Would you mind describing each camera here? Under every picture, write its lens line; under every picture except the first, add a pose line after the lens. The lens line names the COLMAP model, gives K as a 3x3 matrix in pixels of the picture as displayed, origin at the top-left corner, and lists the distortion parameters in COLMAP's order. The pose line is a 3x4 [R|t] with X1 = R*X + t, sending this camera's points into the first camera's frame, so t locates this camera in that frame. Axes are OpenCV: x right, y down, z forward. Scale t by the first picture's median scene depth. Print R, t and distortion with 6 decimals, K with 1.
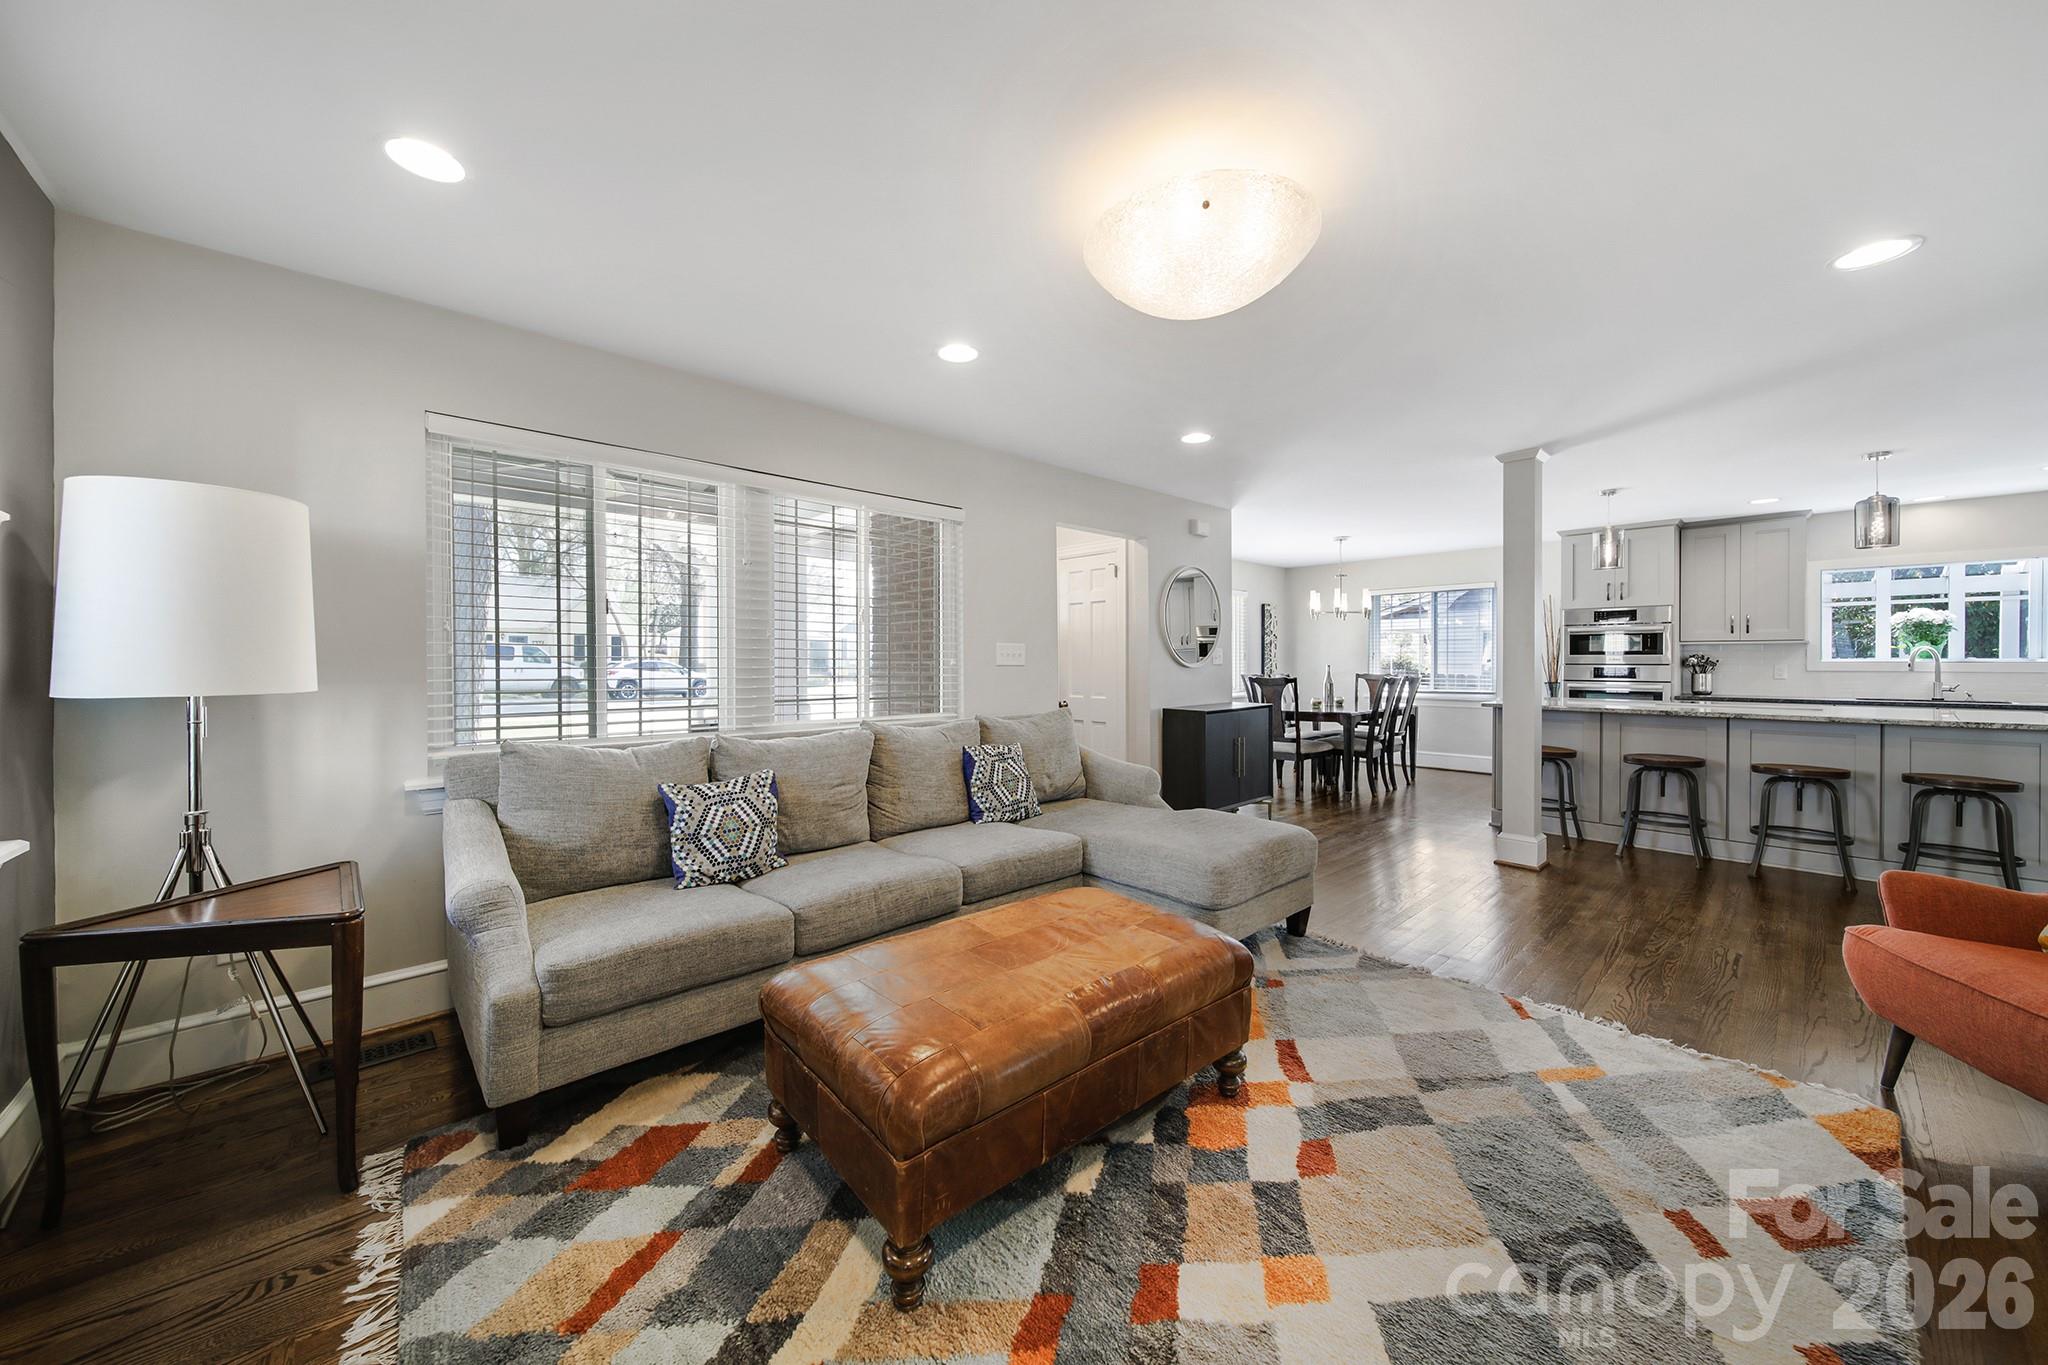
lens RADIAL K [[730.2, 0, 1029.5], [0, 730.2, 672.2], [0, 0, 1]] dist [-0.003021, -0.000860]
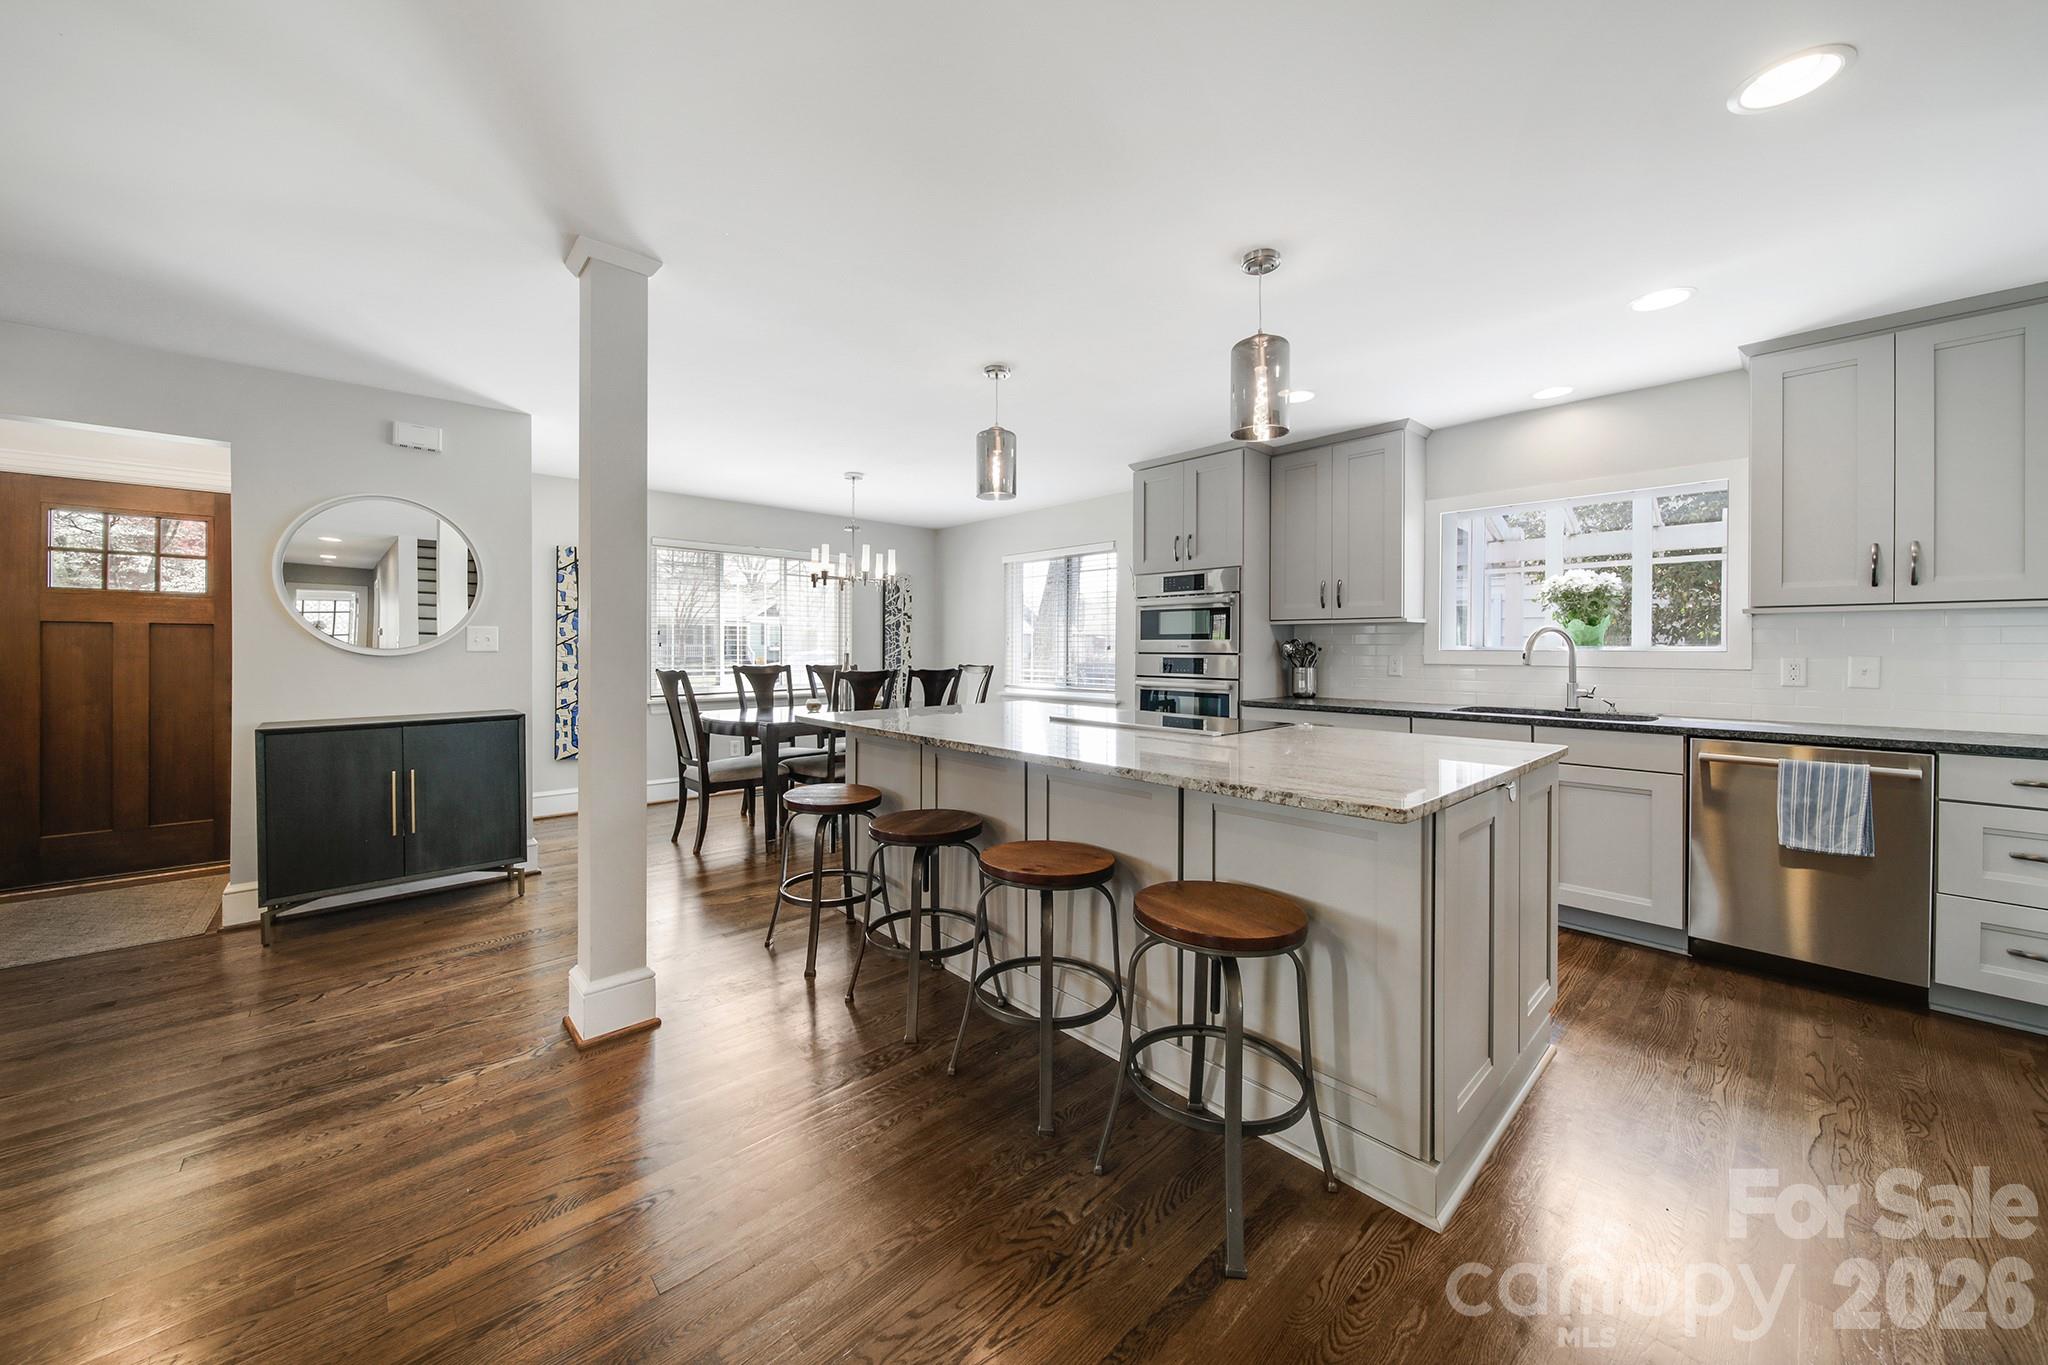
lens RADIAL K [[730.2, 0, 1023.0], [0, 730.2, 661.7], [0, 0, 1]] dist [-0.003021, -0.000860]
pose [[0.999951, 0.008475, -0.005186, 0.665947], [-0.008479, 0.999964, -0.000815, -0.000982], [0.005179, 0.000858, 0.999986, 0.310054]]
